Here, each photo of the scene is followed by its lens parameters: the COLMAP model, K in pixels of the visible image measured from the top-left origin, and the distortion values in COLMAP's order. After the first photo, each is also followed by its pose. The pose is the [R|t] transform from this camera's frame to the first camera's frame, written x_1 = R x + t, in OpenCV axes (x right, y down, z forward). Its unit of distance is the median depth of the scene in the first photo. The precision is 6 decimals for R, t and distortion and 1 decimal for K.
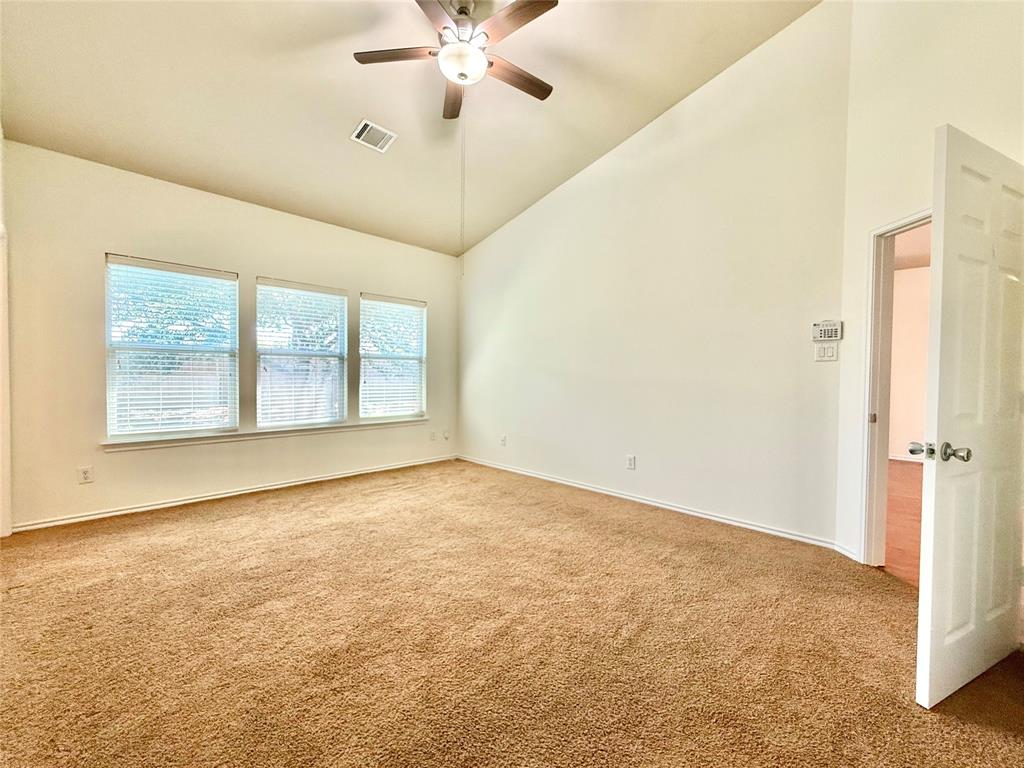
lens RADIAL K [[406.5, 0, 512.0], [0, 406.5, 384.0], [0, 0, 1]] dist [-0.000360, -0.000021]
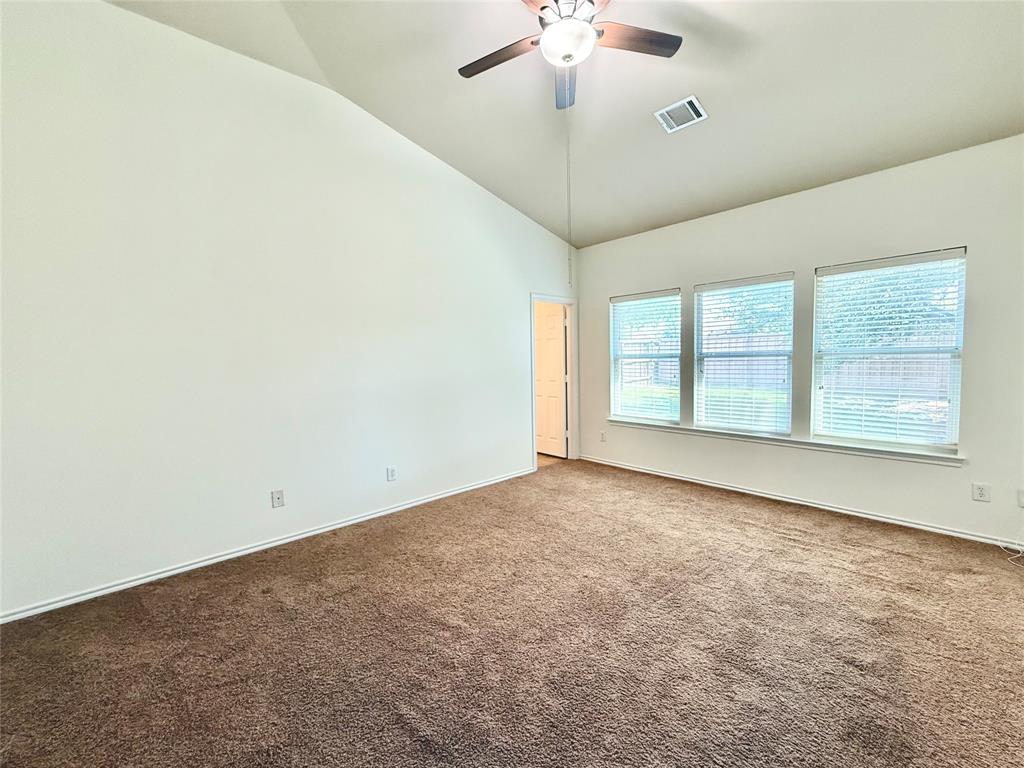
lens RADIAL K [[380.2, 0, 512.0], [0, 380.2, 384.0], [0, 0, 1]] dist [0.000370, 0.000041]
pose [[0.016373, 0.032574, -0.999335, 0.435987], [-0.024486, 0.999182, 0.032168, -0.025592], [0.999566, 0.023943, 0.017157, 0.561175]]
